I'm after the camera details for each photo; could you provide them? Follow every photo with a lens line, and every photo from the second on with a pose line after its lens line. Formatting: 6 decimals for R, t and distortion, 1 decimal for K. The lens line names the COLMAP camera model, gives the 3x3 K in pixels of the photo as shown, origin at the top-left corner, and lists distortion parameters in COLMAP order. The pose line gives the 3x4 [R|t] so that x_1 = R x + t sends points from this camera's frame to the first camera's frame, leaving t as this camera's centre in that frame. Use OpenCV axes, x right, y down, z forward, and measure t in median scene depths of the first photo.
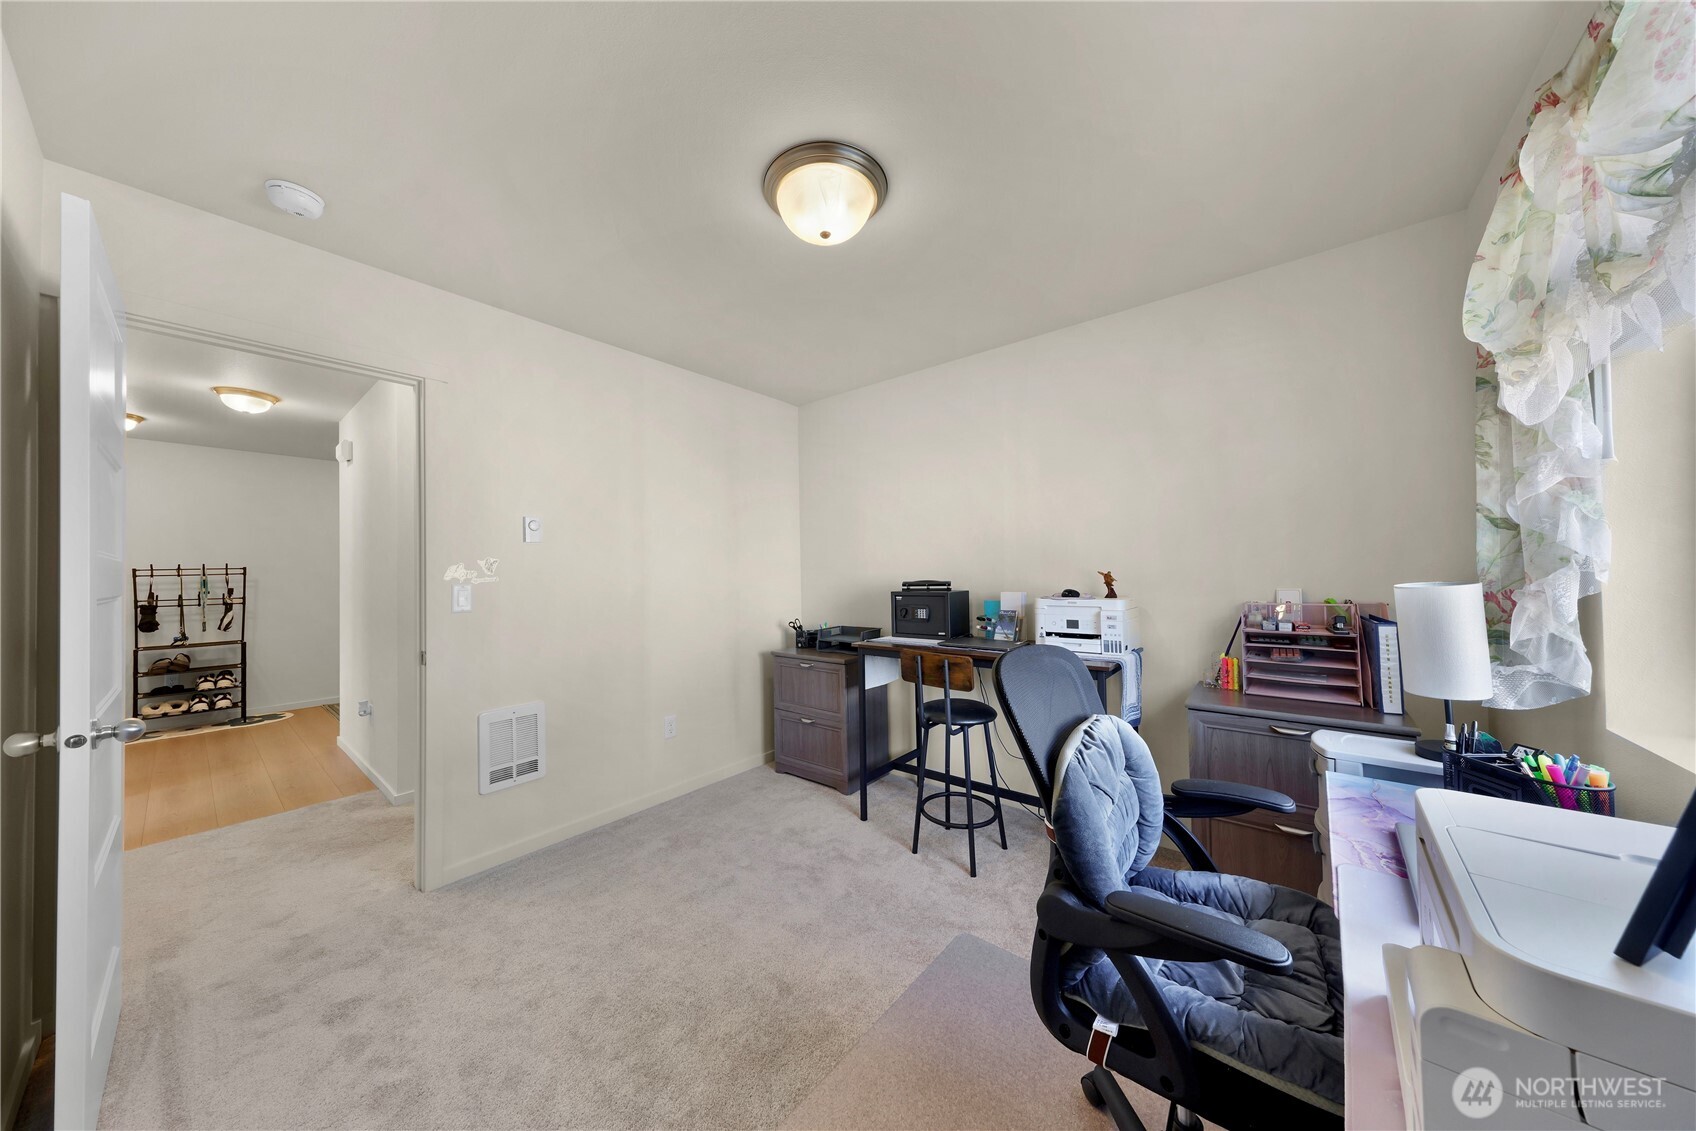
lens RADIAL K [[534.8, 0, 840.6], [0, 534.8, 564.1], [0, 0, 1]] dist [0.000540, 0.000061]
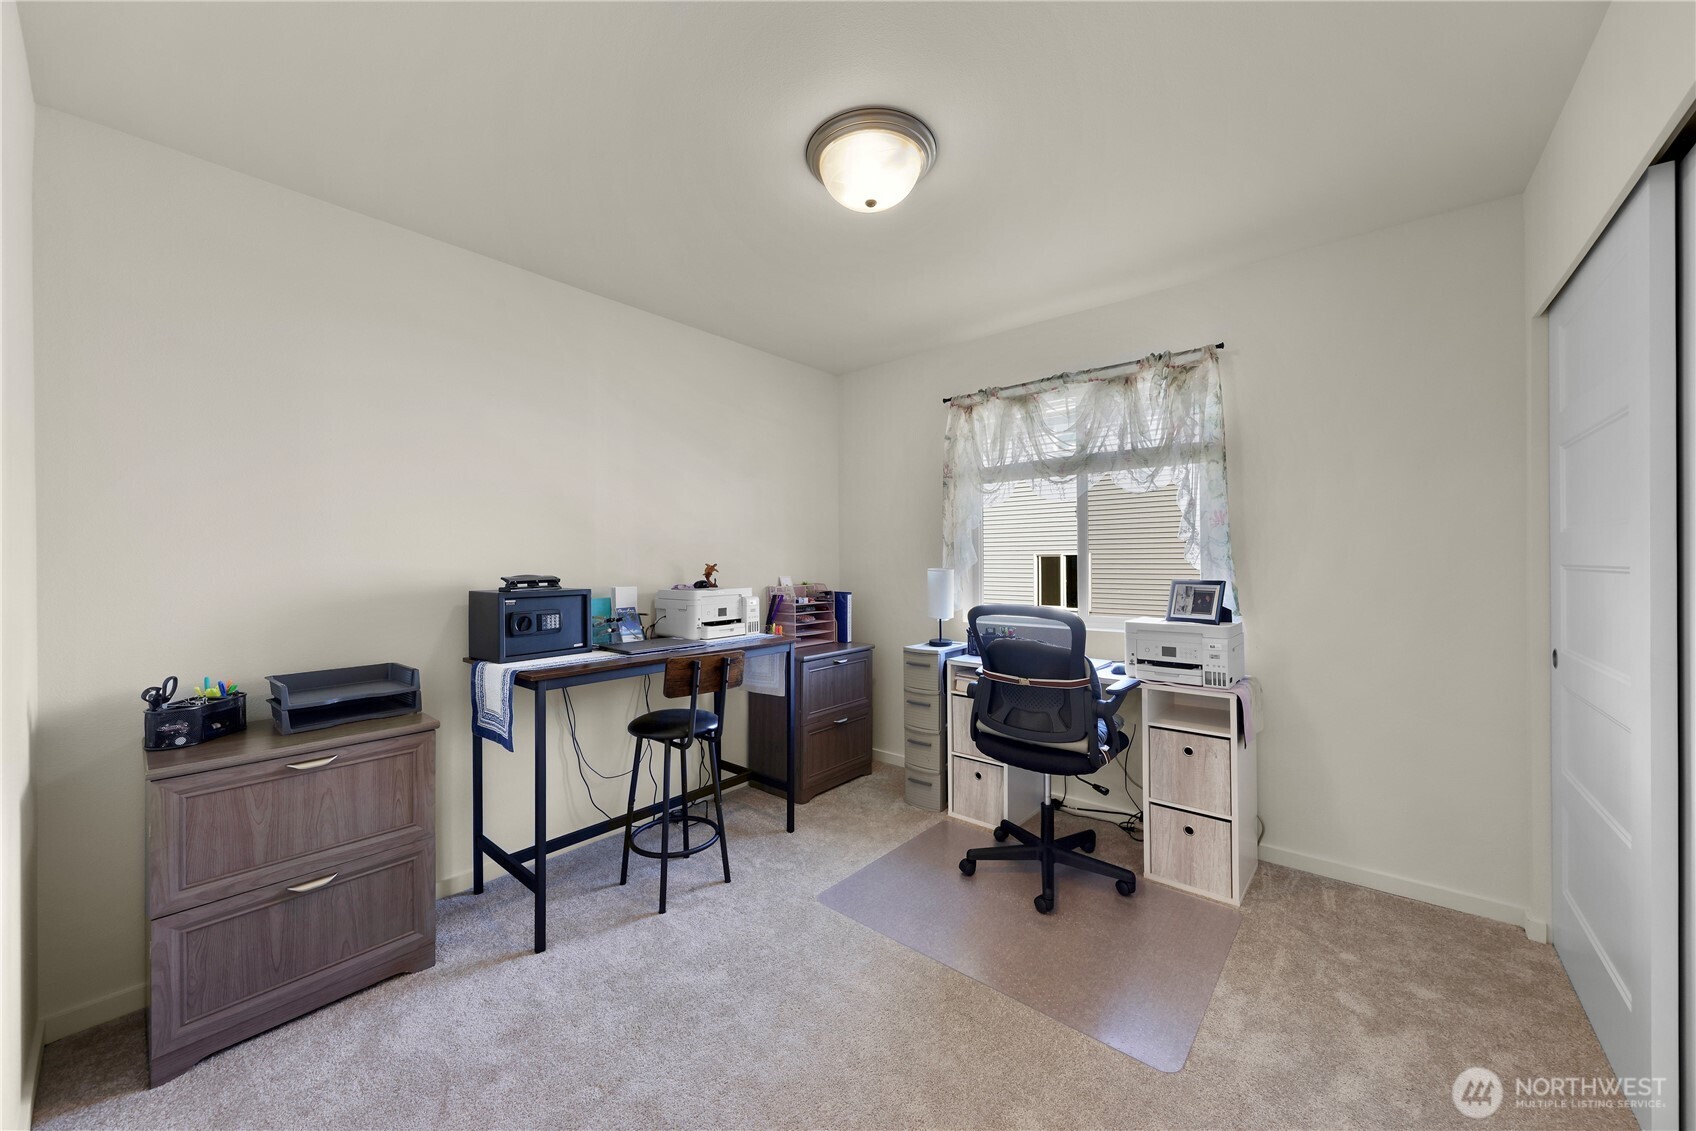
lens RADIAL K [[619.1, 0, 848.0], [0, 619.1, 565.5], [0, 0, 1]] dist [-0.000506, -0.000103]
pose [[0.000217, 0.009771, 0.999952, -0.680464], [-0.012541, 0.999874, -0.009767, 0.022974], [-0.999921, -0.012538, 0.000340, 0.626379]]
